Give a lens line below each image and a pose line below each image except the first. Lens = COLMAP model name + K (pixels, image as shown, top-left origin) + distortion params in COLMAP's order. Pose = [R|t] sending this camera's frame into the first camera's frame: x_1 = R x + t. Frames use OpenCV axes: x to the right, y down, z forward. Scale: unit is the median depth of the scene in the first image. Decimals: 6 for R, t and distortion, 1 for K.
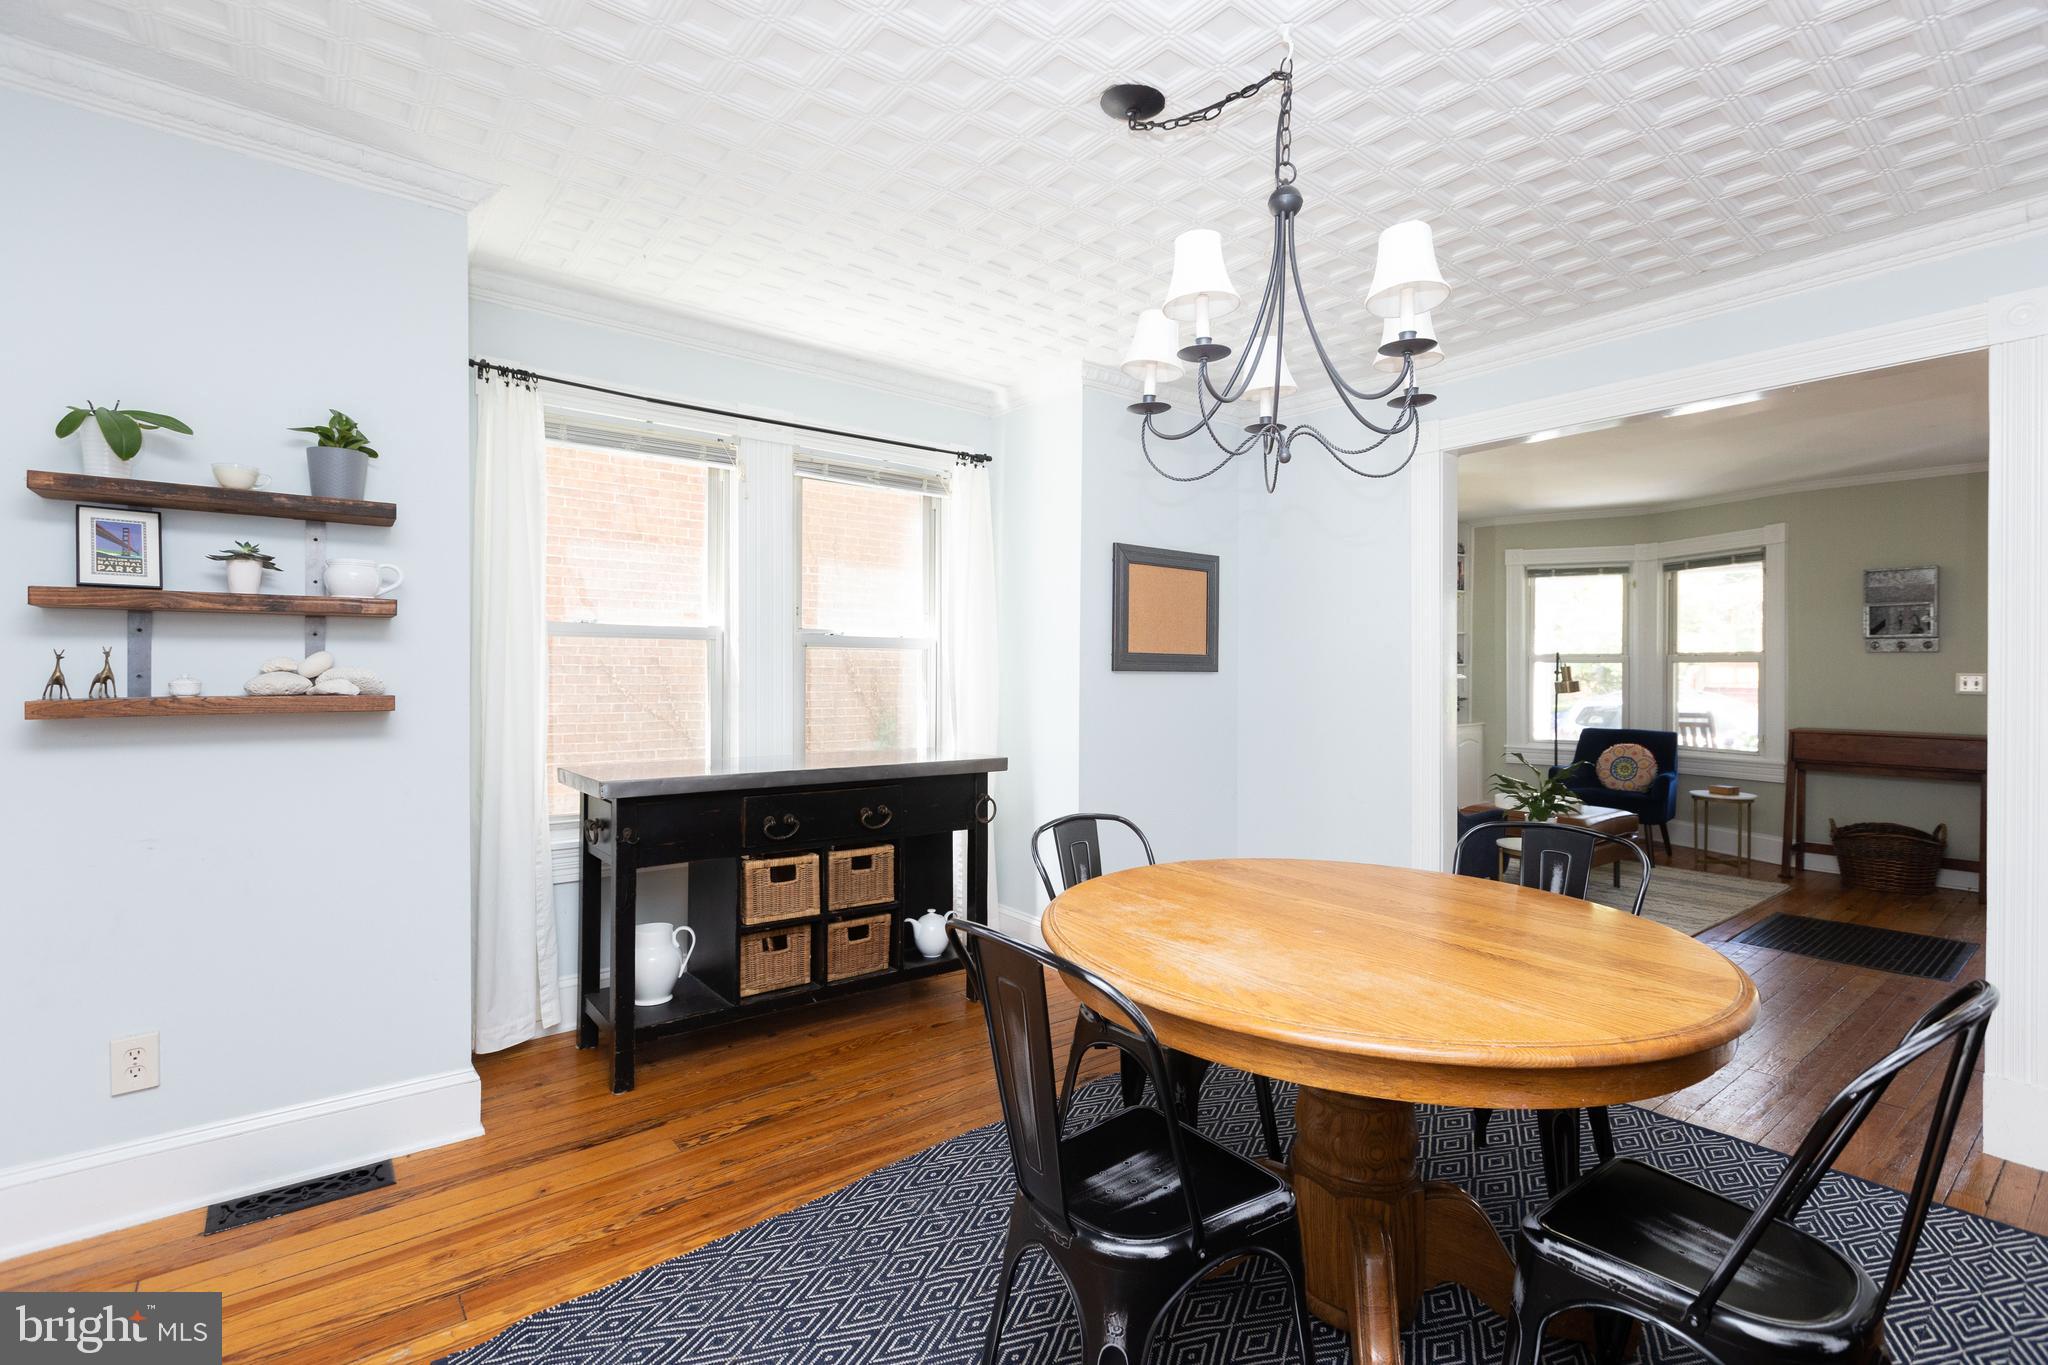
lens RADIAL K [[931.7, 0, 1029.1], [0, 931.7, 671.6], [0, 0, 1]] dist [0.014345, -0.000706]
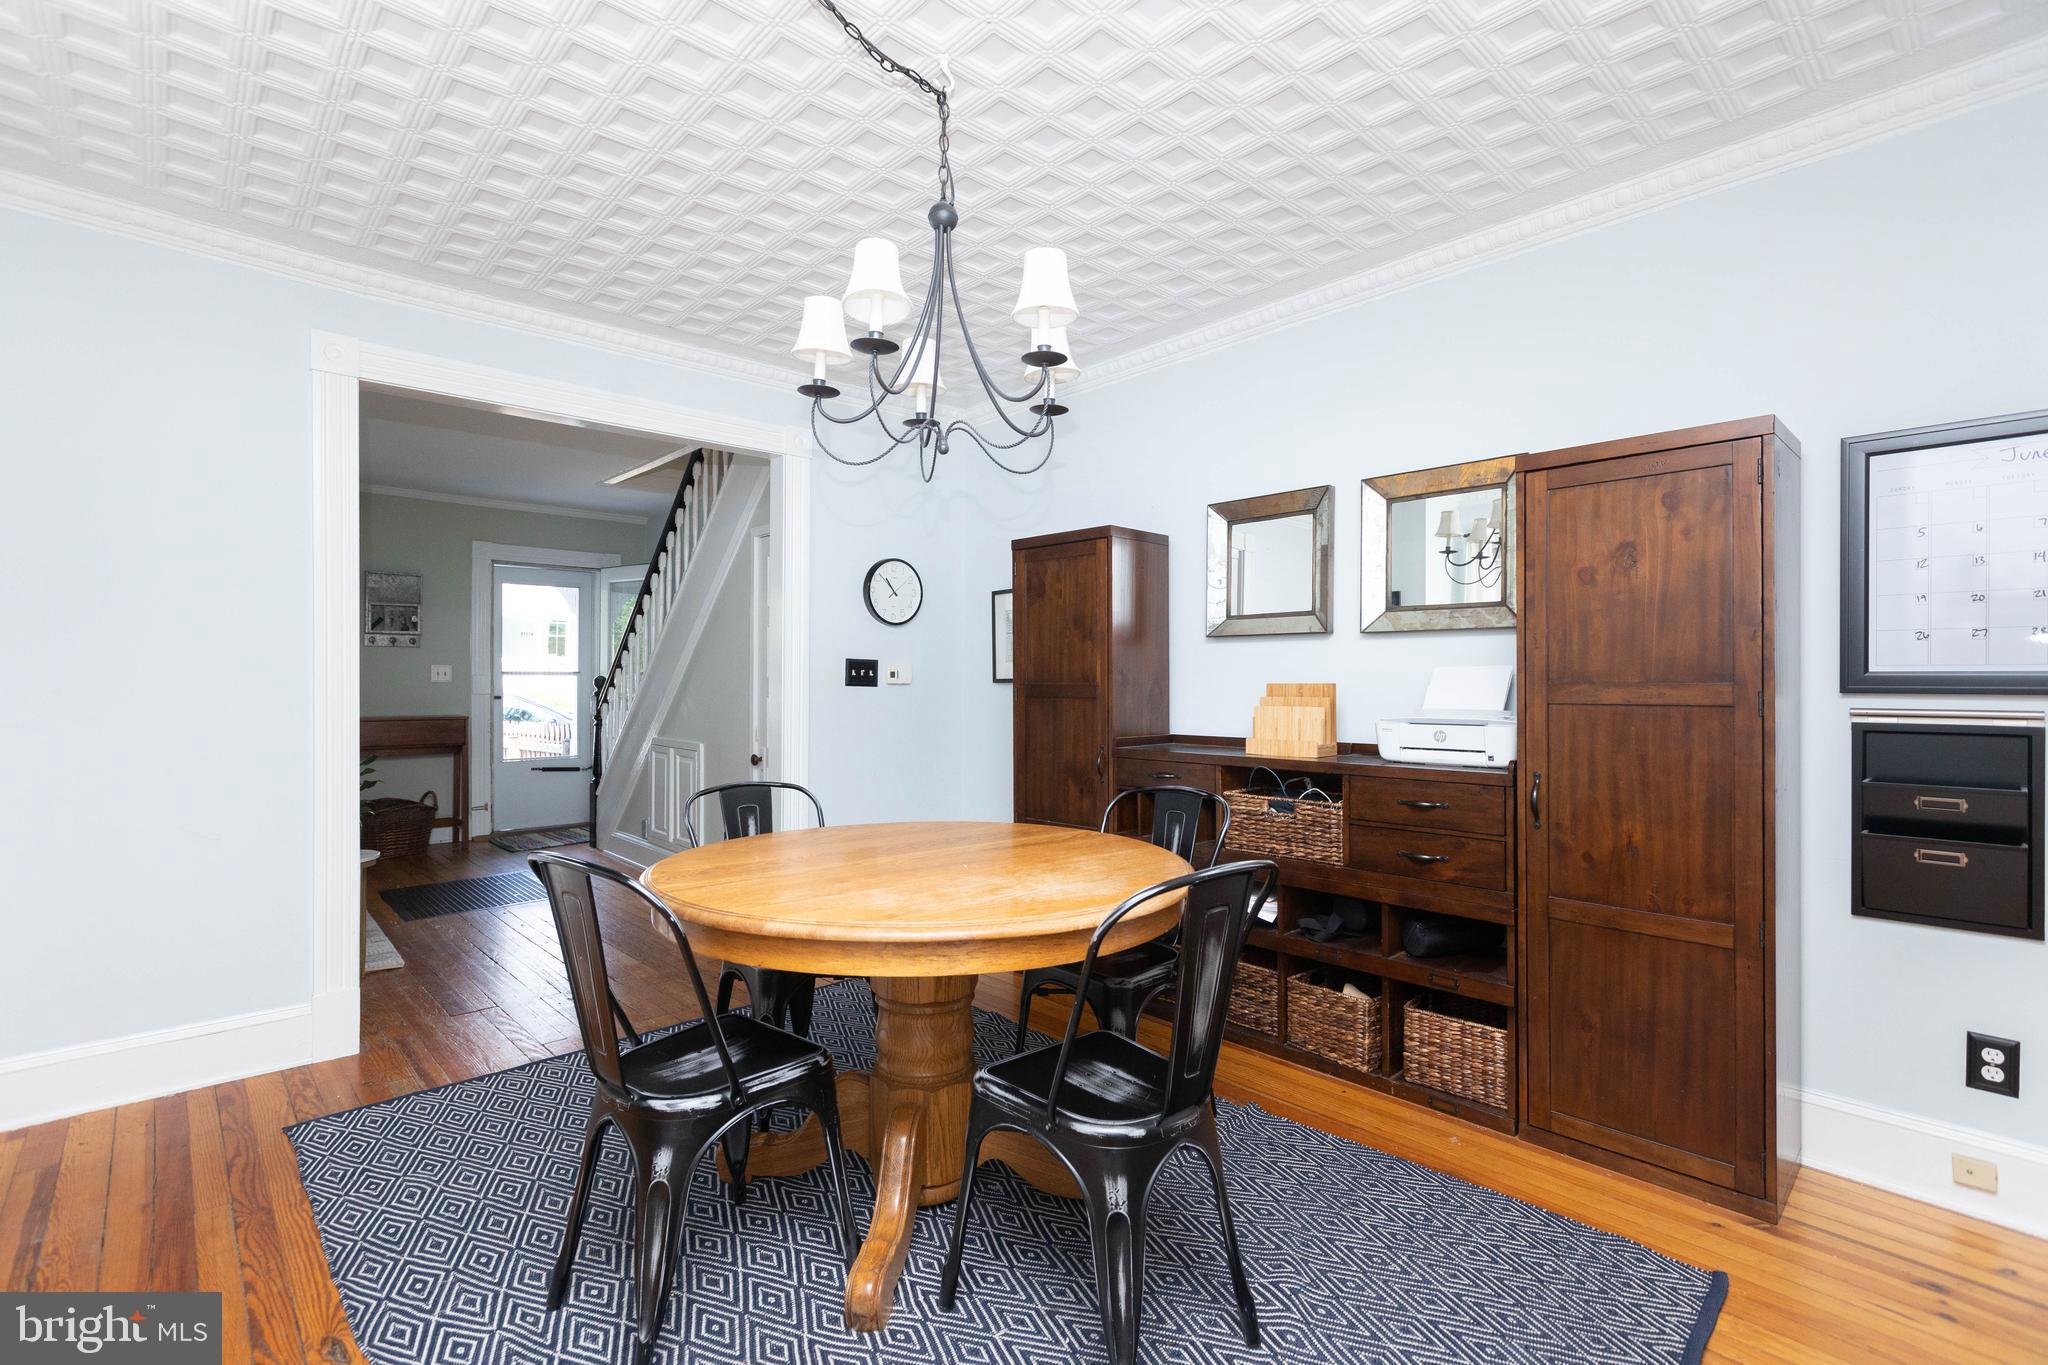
lens RADIAL K [[931.7, 0, 1033.4], [0, 931.7, 683.5], [0, 0, 1]] dist [0.014345, -0.000706]
pose [[-0.055348, -0.011406, 0.998402, -0.453642], [-0.000084, 0.999935, 0.011419, 0.019915], [-0.998467, 0.000548, -0.055346, 0.516389]]
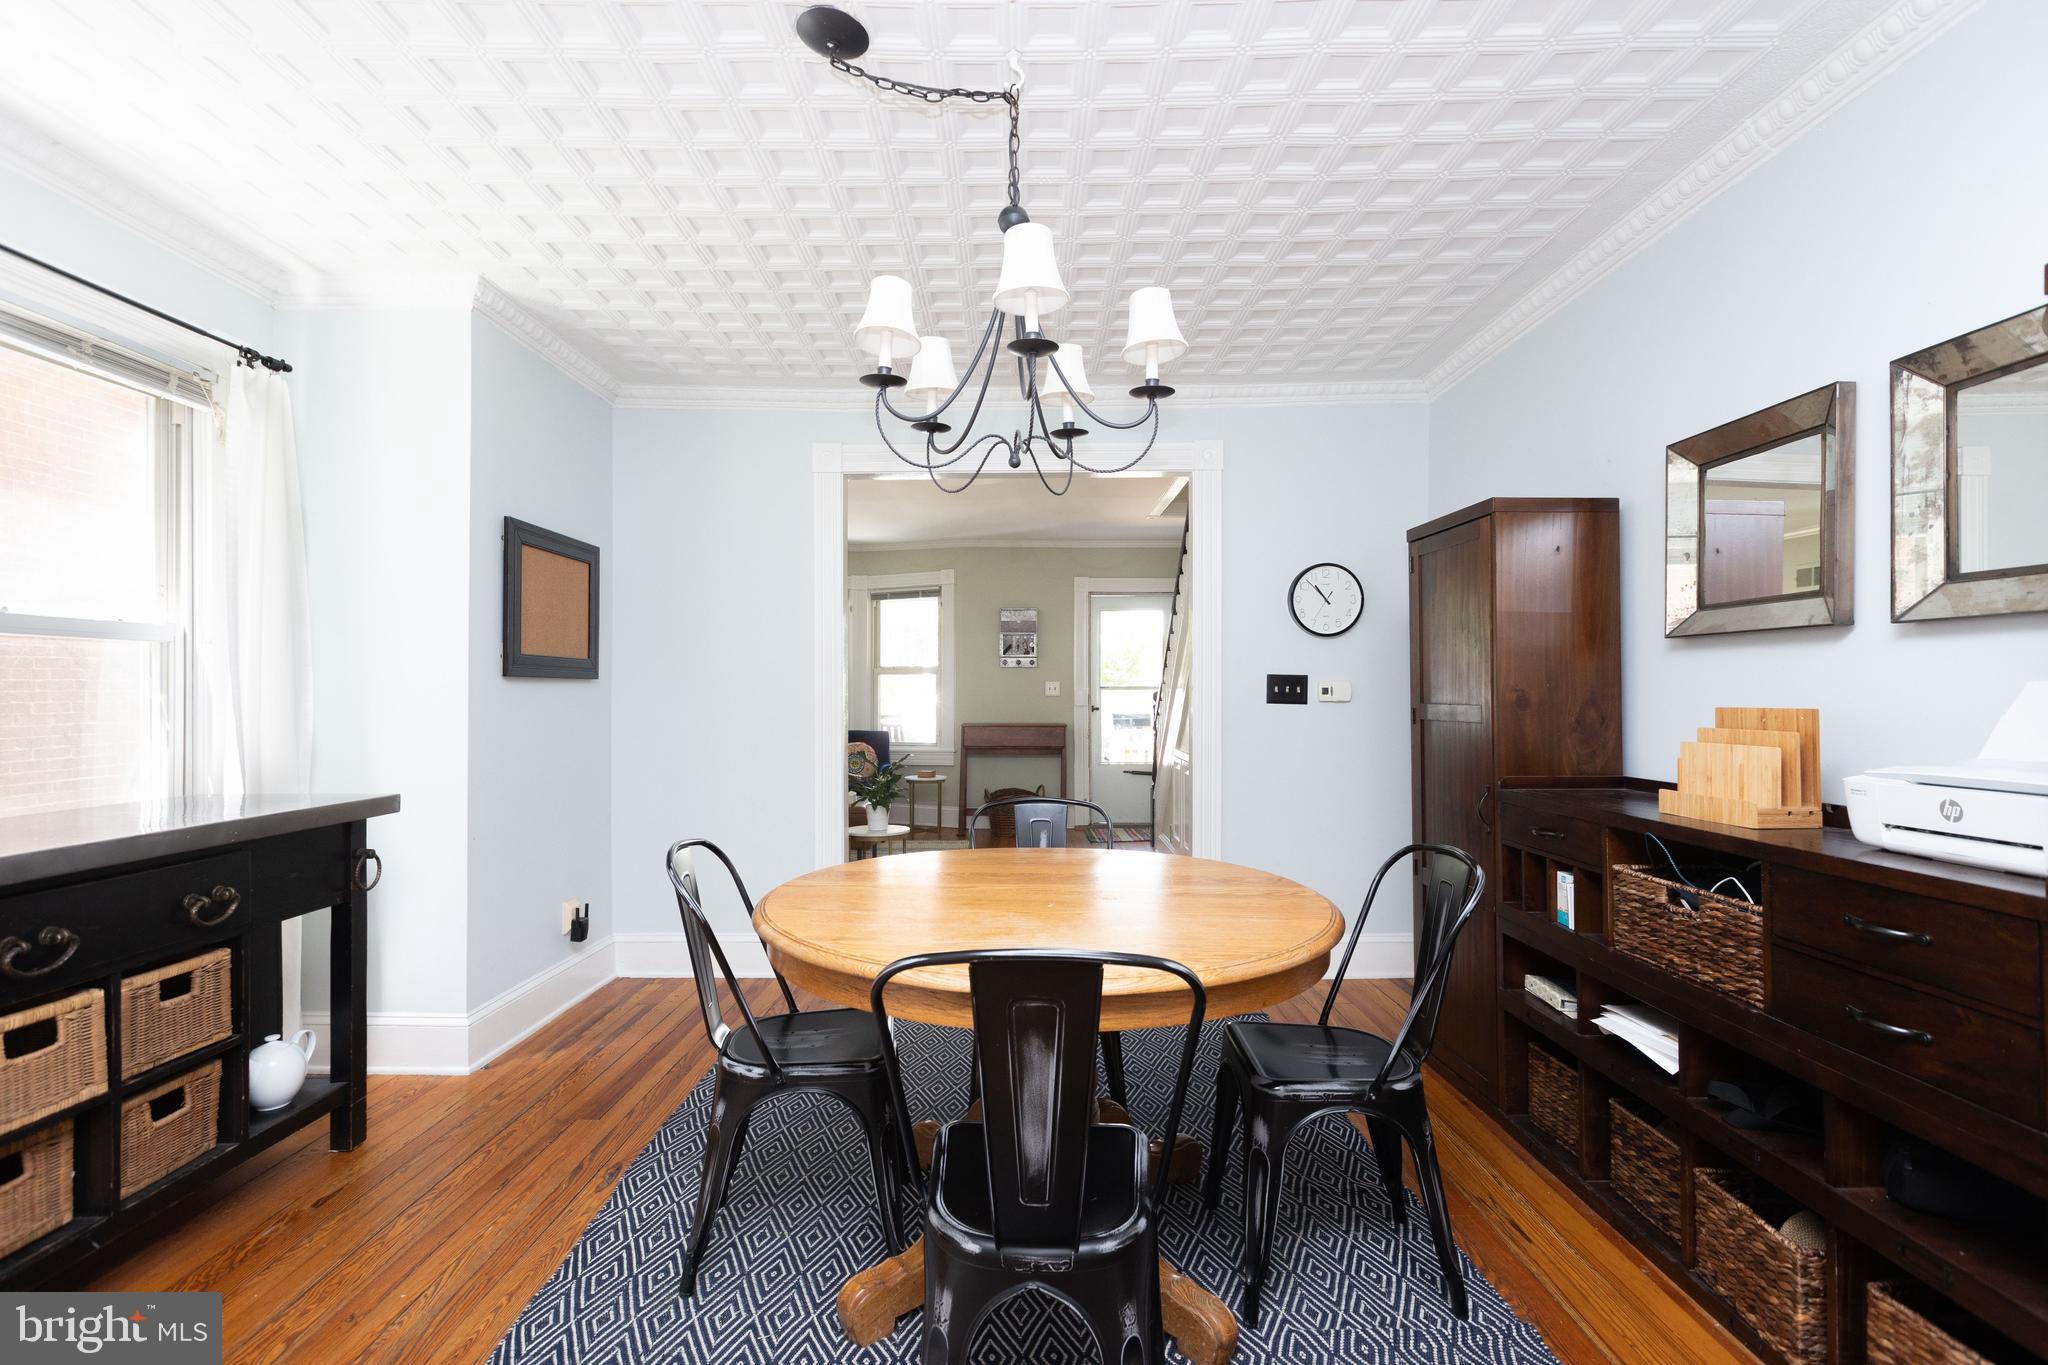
lens RADIAL K [[931.7, 0, 1019.4], [0, 931.7, 684.3], [0, 0, 1]] dist [0.014345, -0.000706]
pose [[0.638117, -0.003832, 0.769930, -0.289317], [0.007564, 0.999971, -0.001291, 0.012419], [-0.769902, 0.006647, 0.638127, 0.176656]]
